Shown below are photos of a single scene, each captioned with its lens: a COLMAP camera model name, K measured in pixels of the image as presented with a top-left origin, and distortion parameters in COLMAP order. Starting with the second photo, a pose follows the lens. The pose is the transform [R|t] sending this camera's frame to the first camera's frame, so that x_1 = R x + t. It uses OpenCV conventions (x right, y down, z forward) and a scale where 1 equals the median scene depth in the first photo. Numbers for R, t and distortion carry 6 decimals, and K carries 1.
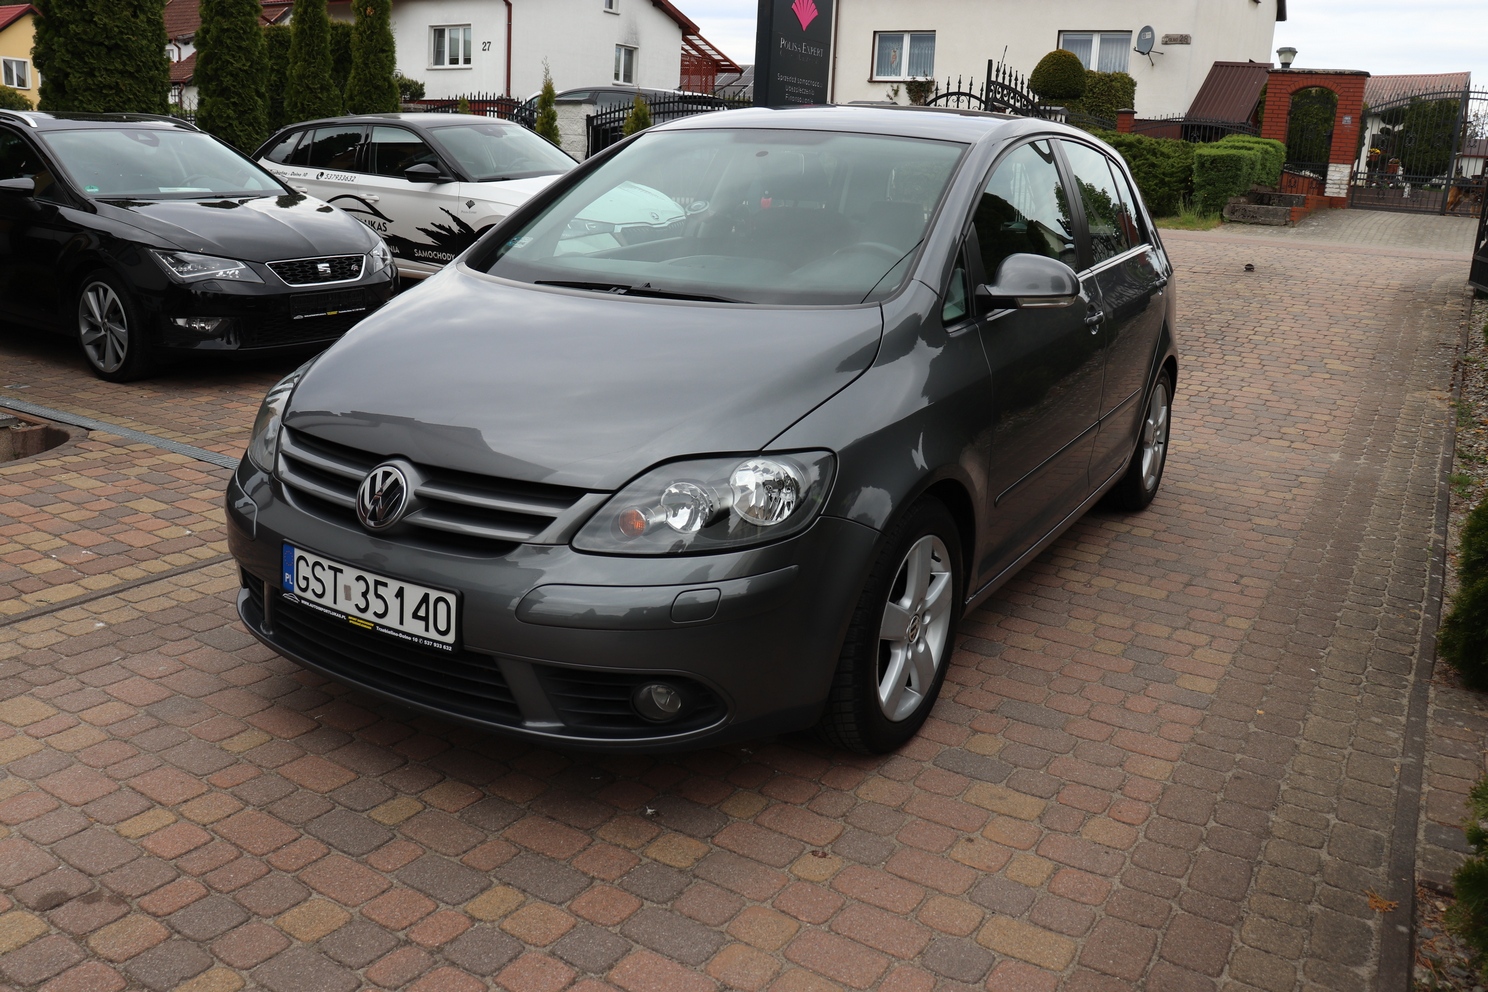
lens RADIAL K [[1271.4, 0, 741.4], [0, 1271.4, 465.4], [0, 0, 1]] dist [-0.185376, 0.165906]
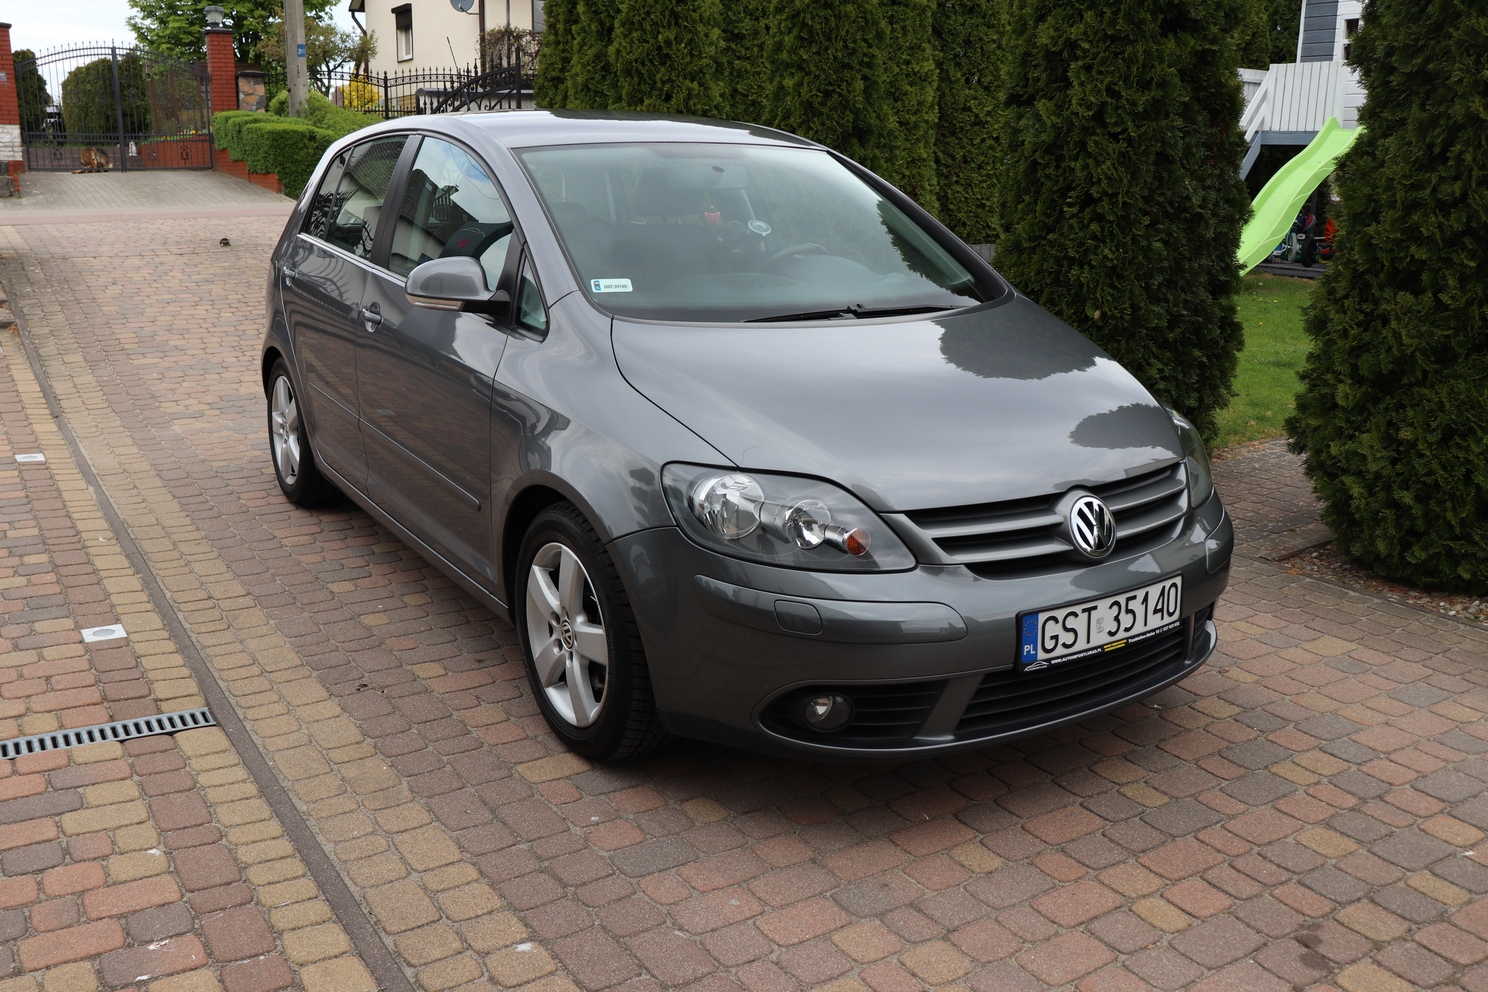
lens RADIAL K [[1314.7, 0, 744.0], [0, 1314.7, 496.0], [0, 0, 1]] dist [-0.149343, 0.138367]
pose [[0.427324, -0.266772, 0.863844, -1.366031], [0.220417, 0.957386, 0.186625, -0.270314], [-0.876818, 0.110656, 0.467915, 0.759726]]
